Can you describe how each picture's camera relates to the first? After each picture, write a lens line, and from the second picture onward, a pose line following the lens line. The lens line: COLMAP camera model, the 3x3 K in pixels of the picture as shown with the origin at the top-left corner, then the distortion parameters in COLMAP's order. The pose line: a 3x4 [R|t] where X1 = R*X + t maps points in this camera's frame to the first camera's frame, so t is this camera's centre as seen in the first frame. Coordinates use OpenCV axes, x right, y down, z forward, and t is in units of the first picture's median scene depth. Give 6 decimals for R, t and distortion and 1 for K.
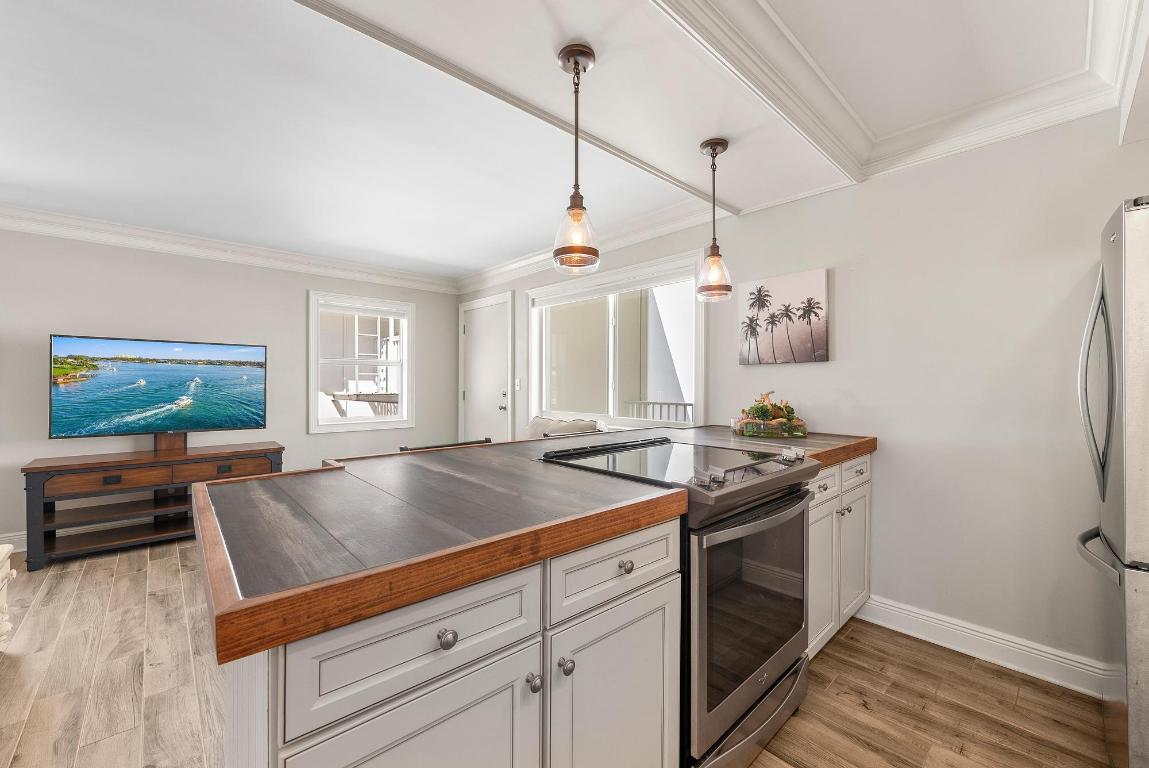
lens RADIAL K [[458.4, 0, 577.5], [0, 458.4, 380.5], [0, 0, 1]] dist [-0.007507, -0.000218]
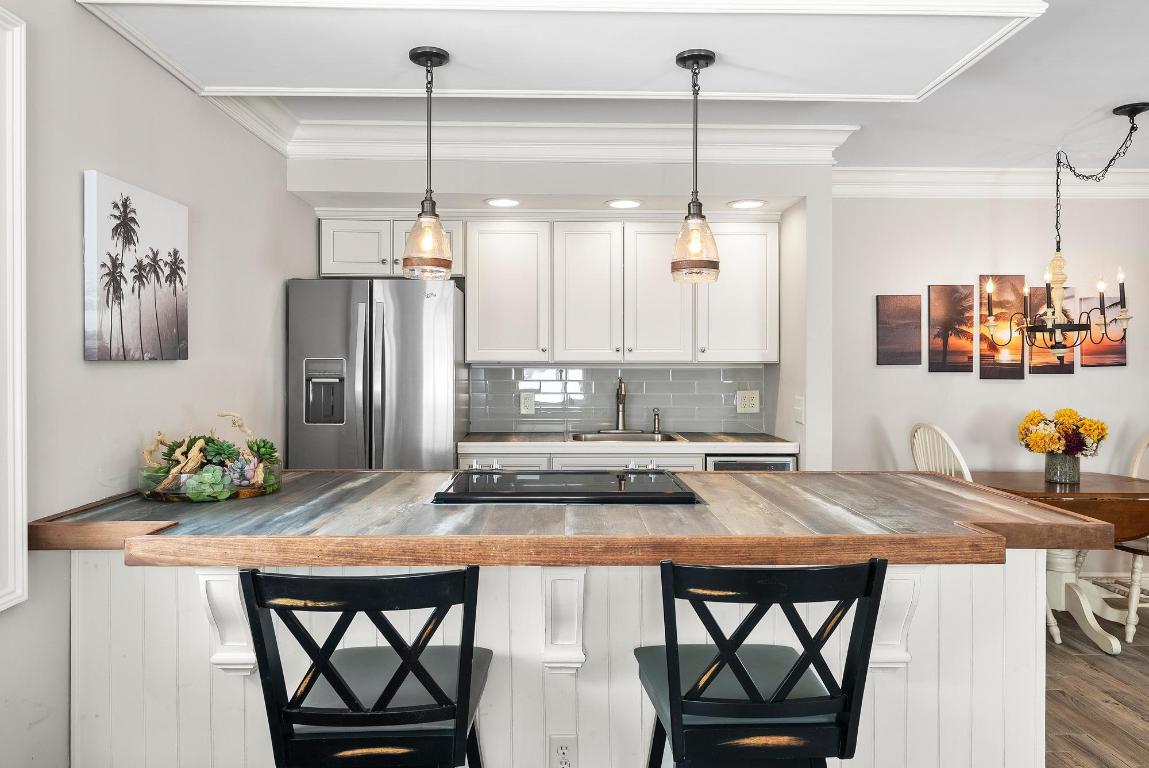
lens RADIAL K [[774.6, 0, 577.2], [0, 774.6, 368.6], [0, 0, 1]] dist [-0.000326, 0.003743]
pose [[-0.749162, -0.008547, 0.662332, -0.507995], [-0.009806, 0.999950, 0.001813, -0.035282], [-0.662314, -0.005137, -0.749209, 1.358455]]
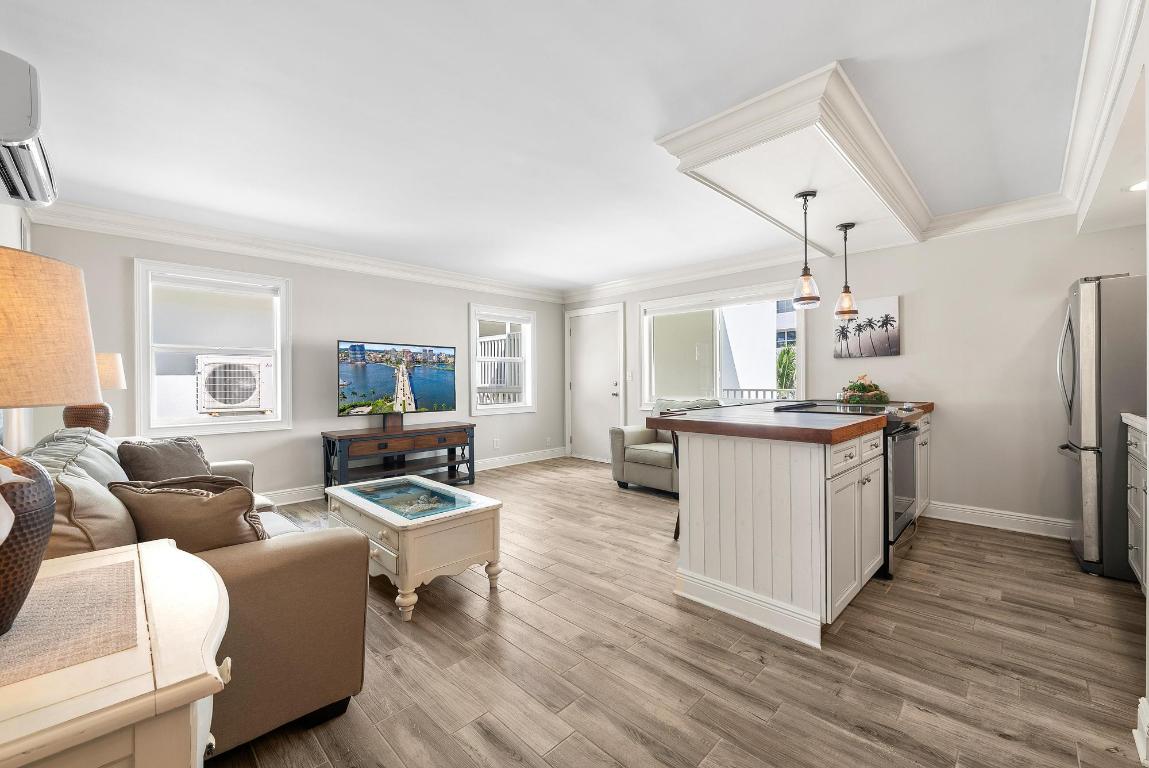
lens RADIAL K [[458.4, 0, 577.5], [0, 458.4, 380.5], [0, 0, 1]] dist [-0.007507, -0.000218]
pose [[0.998994, -0.011388, 0.043381, -0.592056], [0.011084, 0.999912, 0.007256, 0.019975], [-0.043460, -0.006767, 0.999032, -0.487973]]
